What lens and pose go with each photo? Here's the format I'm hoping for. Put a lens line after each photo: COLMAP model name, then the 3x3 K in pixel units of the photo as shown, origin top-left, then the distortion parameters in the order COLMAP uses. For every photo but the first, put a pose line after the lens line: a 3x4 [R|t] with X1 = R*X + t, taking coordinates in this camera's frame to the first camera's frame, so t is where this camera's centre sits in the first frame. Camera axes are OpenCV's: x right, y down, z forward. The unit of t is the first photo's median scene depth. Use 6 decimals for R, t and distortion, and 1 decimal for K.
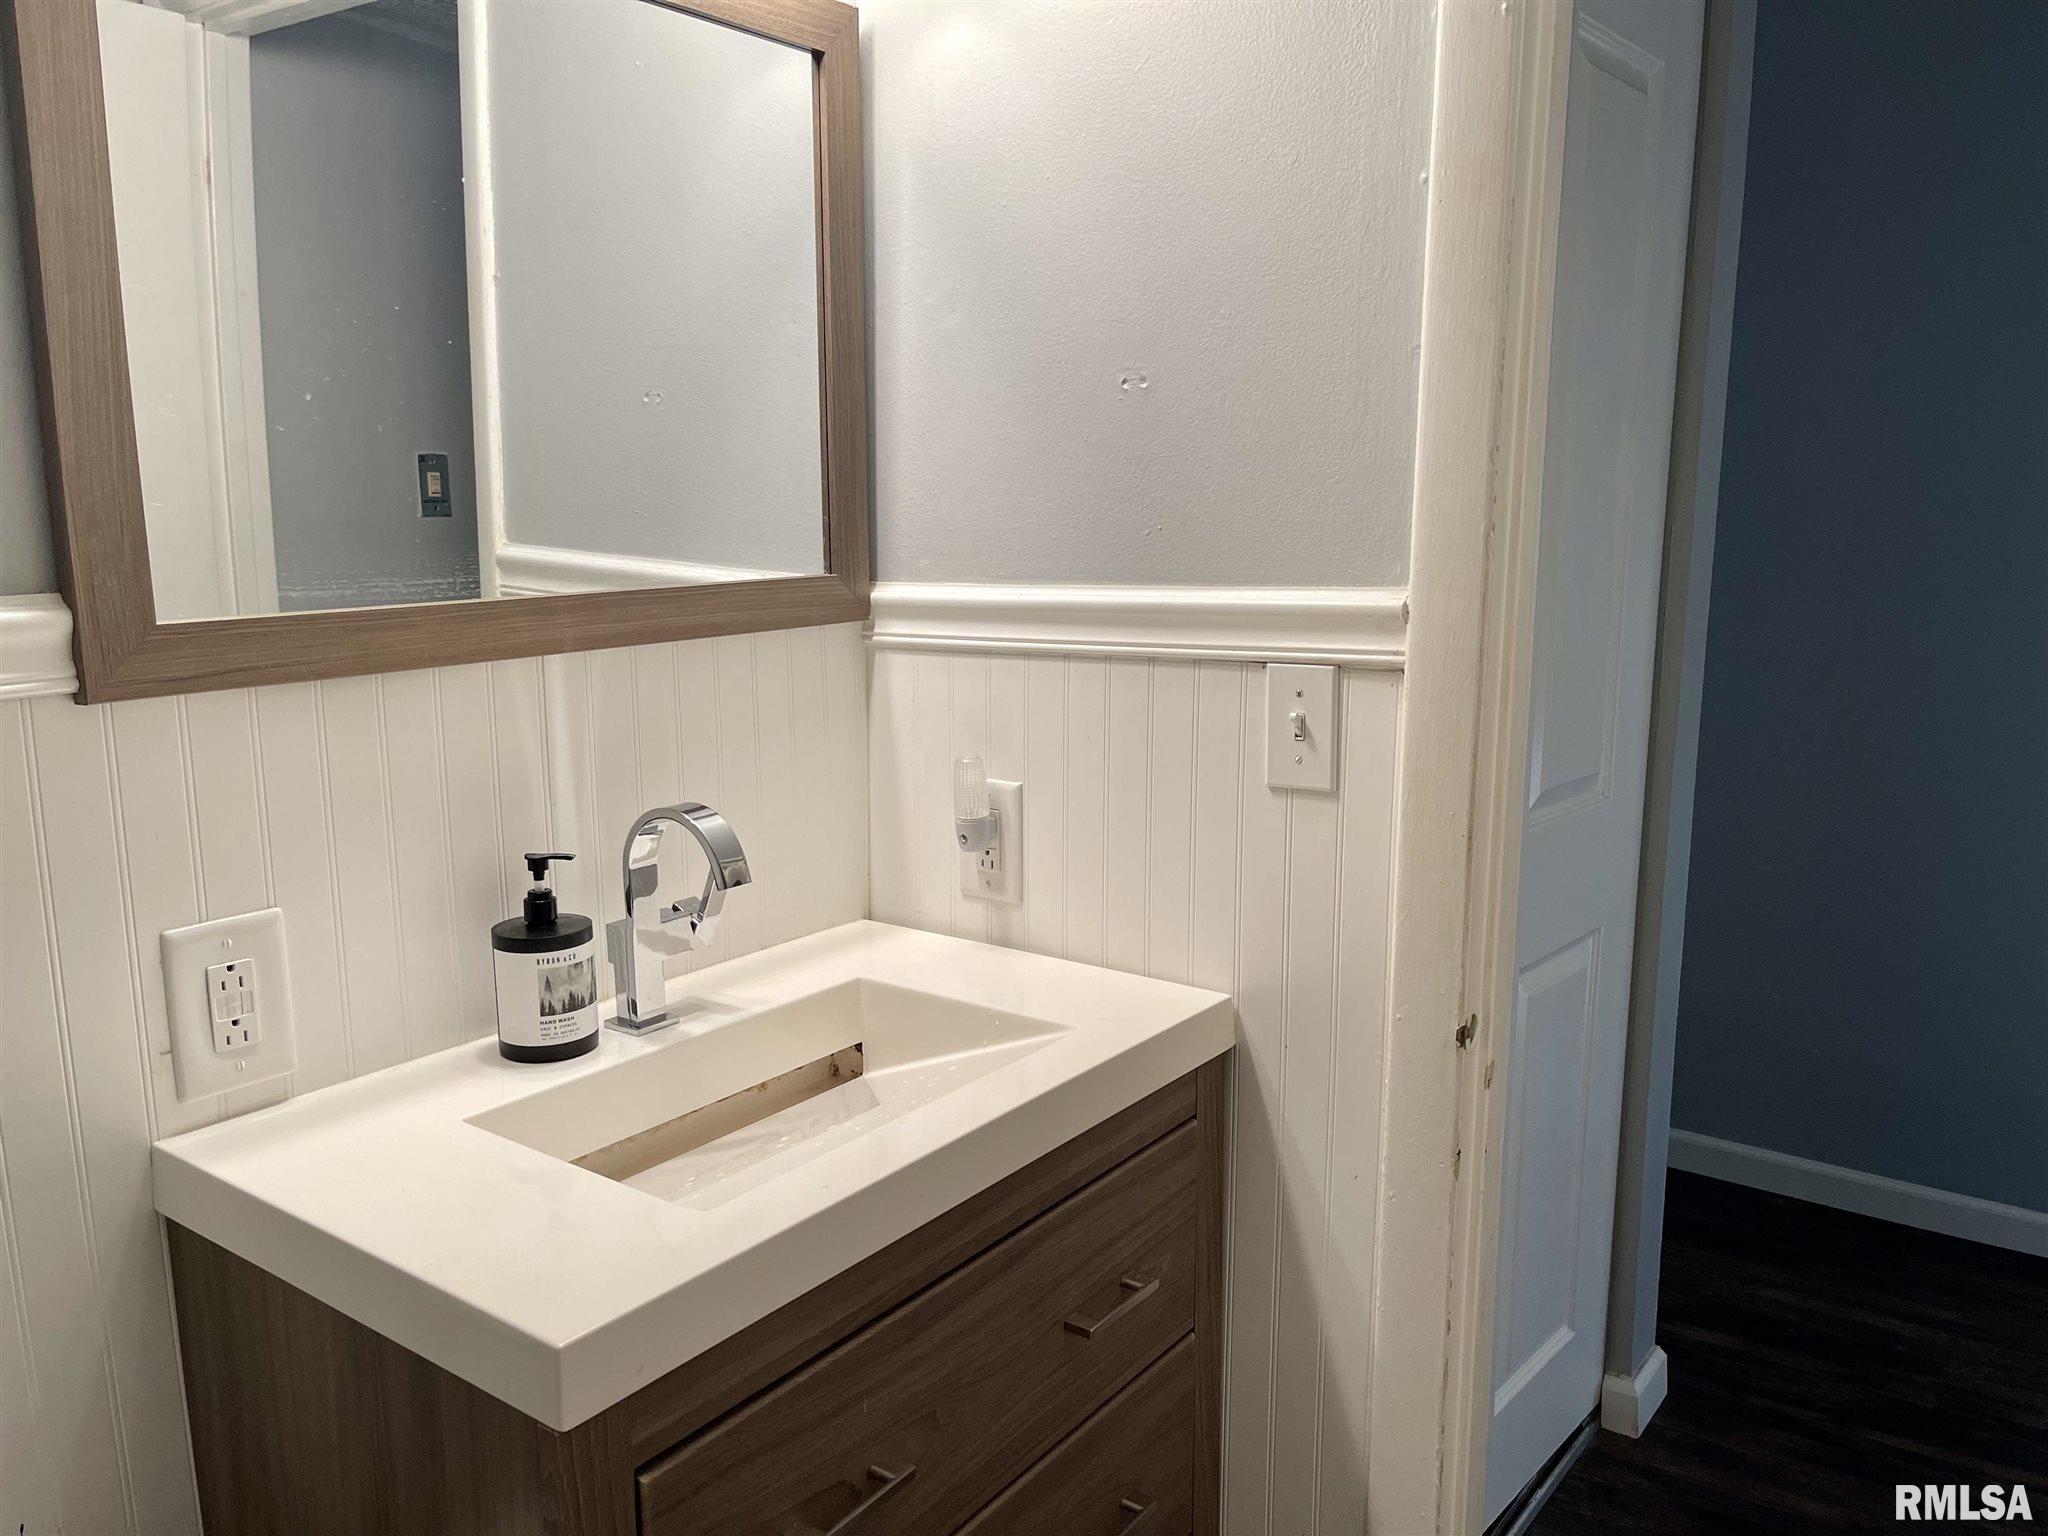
lens RADIAL K [[1546.2, 0, 1022.4], [0, 1546.2, 788.9], [0, 0, 1]] dist [0.059924, -0.085935]
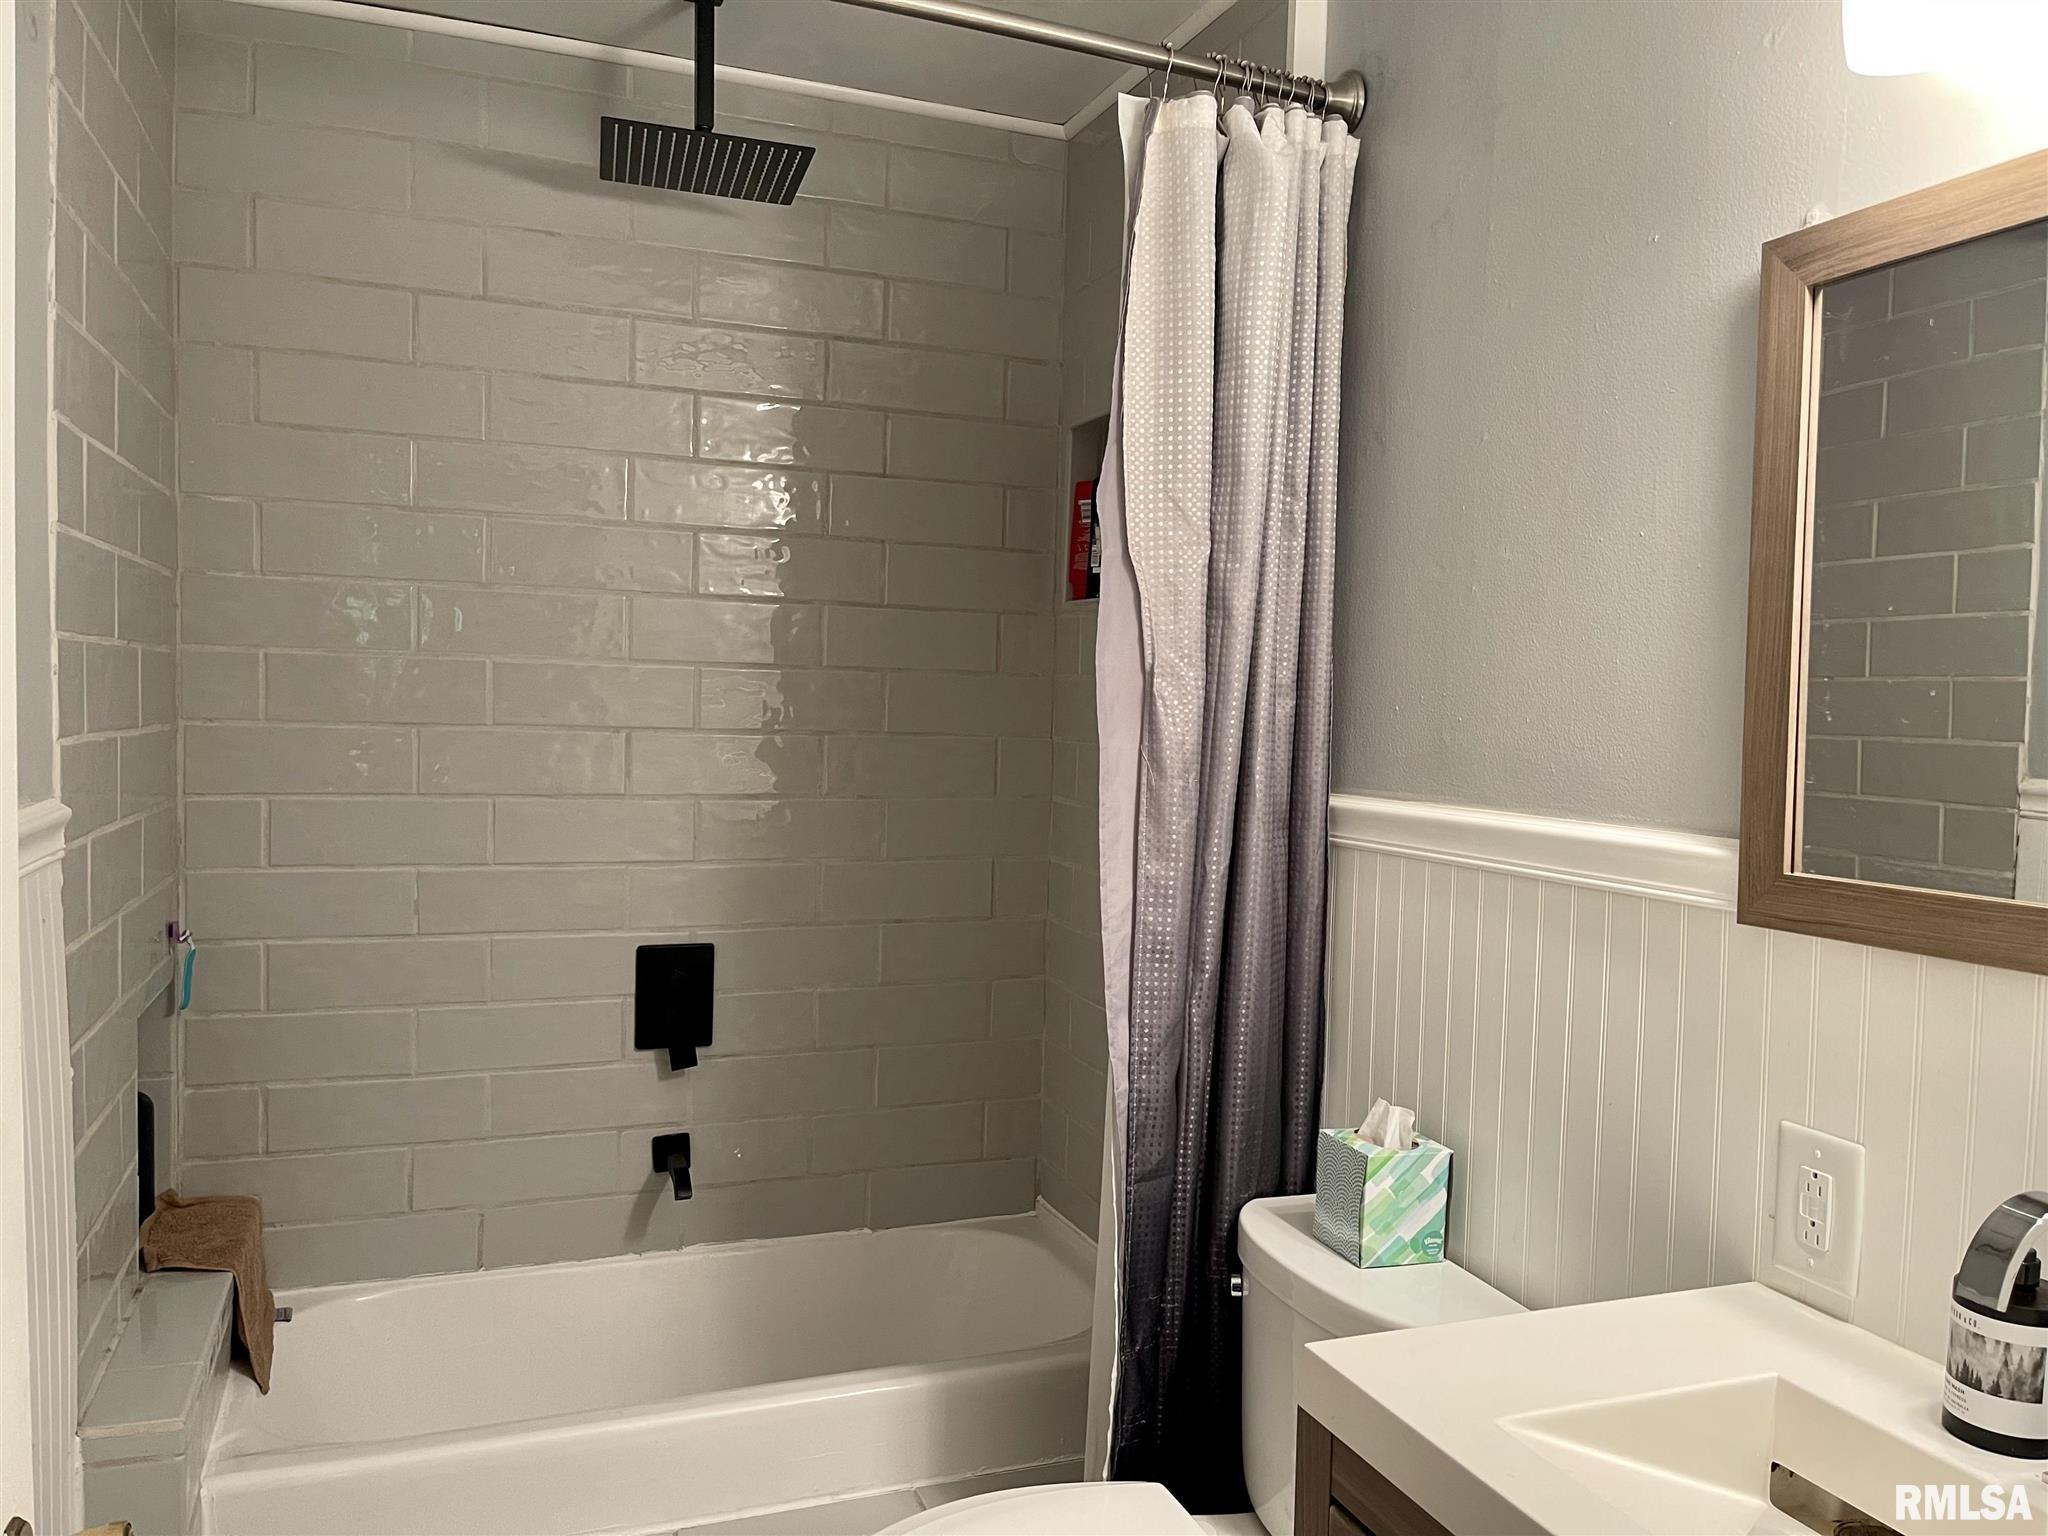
lens RADIAL K [[1546.2, 0, 1022.4], [0, 1546.2, 788.9], [0, 0, 1]] dist [0.059924, -0.085935]
pose [[-0.549307, 0.040667, -0.834630, 0.785791], [-0.177184, 0.970435, 0.163897, -0.253609], [0.816620, 0.237913, -0.525861, 1.075762]]
